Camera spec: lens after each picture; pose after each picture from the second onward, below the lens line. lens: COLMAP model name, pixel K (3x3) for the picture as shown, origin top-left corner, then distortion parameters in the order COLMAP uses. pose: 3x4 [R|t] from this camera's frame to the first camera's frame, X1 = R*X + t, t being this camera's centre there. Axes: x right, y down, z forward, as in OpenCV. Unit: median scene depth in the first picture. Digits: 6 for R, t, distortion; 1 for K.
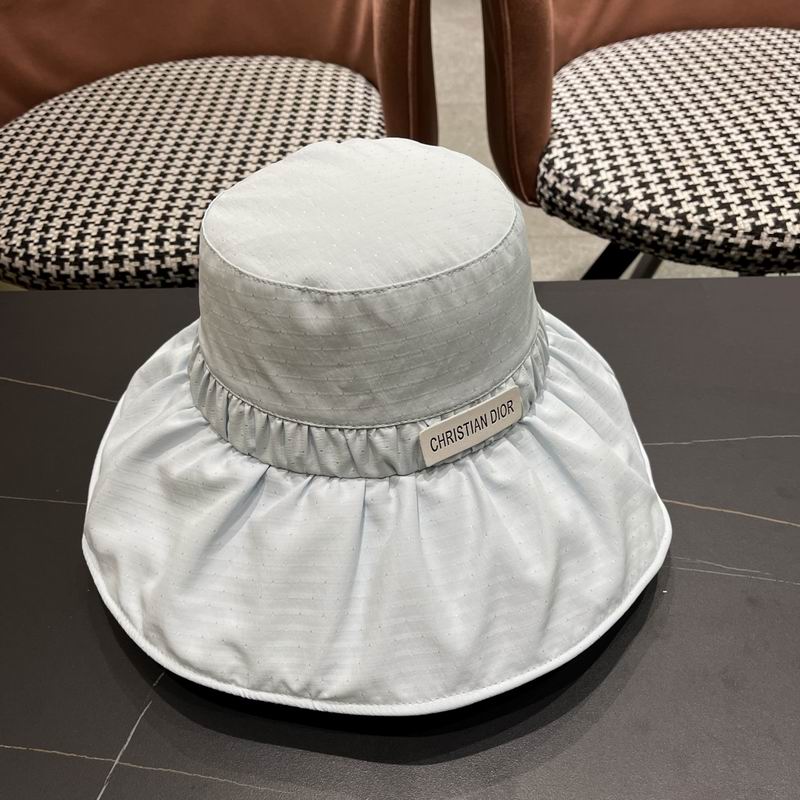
lens RADIAL K [[829.0, 0, 402.7], [0, 829.0, 408.2], [0, 0, 1]] dist [0.020504, 0.000000]
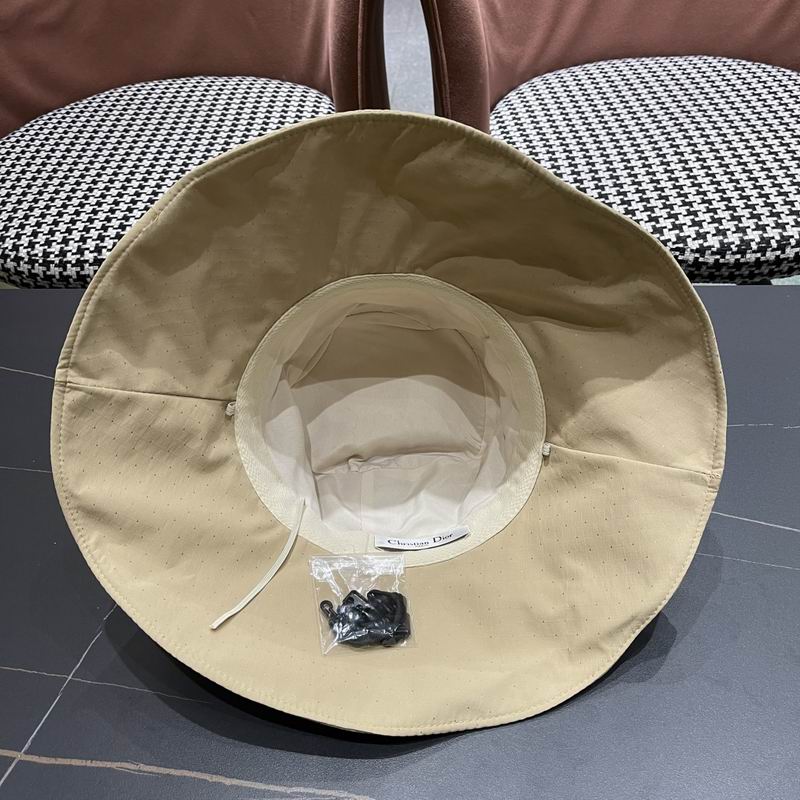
lens RADIAL K [[829.0, 0, 400.1], [0, 829.0, 404.3], [0, 0, 1]] dist [0.020504, 0.000000]
pose [[0.999824, 0.015317, -0.010839, 0.082230], [-0.015355, 0.999876, -0.003447, 0.010996], [0.010785, 0.003613, 0.999935, -0.121190]]
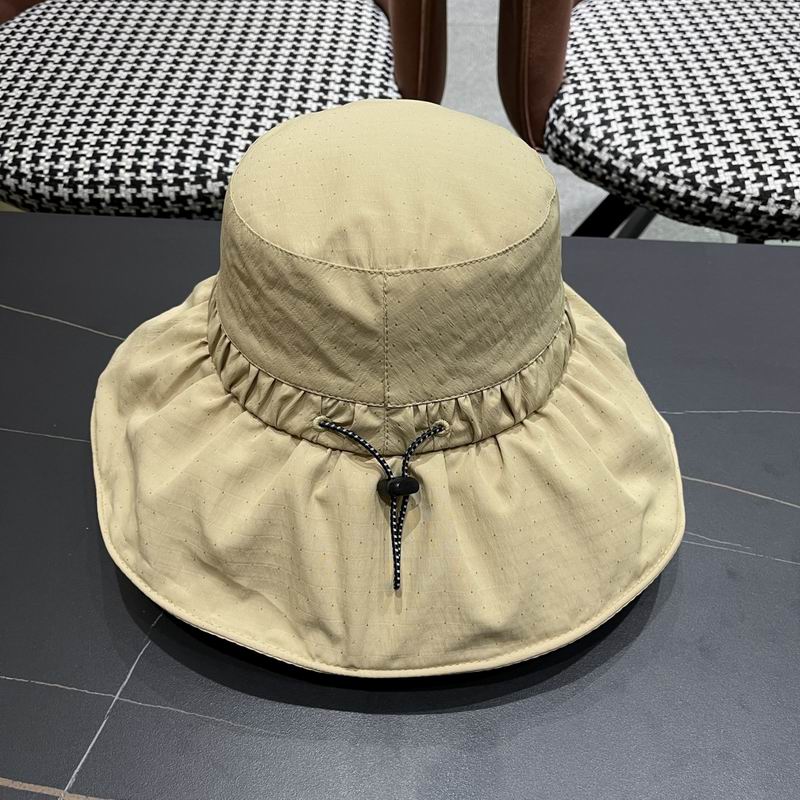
lens RADIAL K [[829.0, 0, 396.5], [0, 829.0, 410.7], [0, 0, 1]] dist [0.020504, 0.000000]
pose [[0.998148, 0.054752, 0.026516, -0.022876], [-0.057111, 0.993512, 0.098344, -0.030117], [-0.020960, -0.099676, 0.994799, -0.003354]]
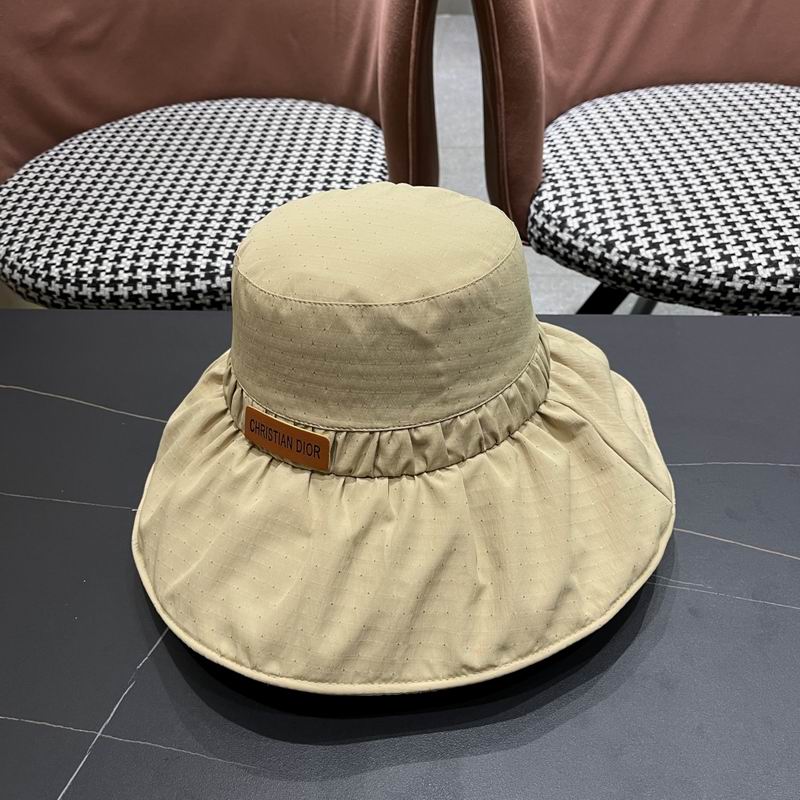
lens RADIAL K [[829.0, 0, 402.5], [0, 829.0, 407.0], [0, 0, 1]] dist [0.020504, 0.000000]
pose [[0.999187, 0.032203, -0.024247, 0.037677], [-0.033233, 0.998507, -0.043352, 0.016241], [0.022815, 0.044122, 0.998766, -0.057568]]
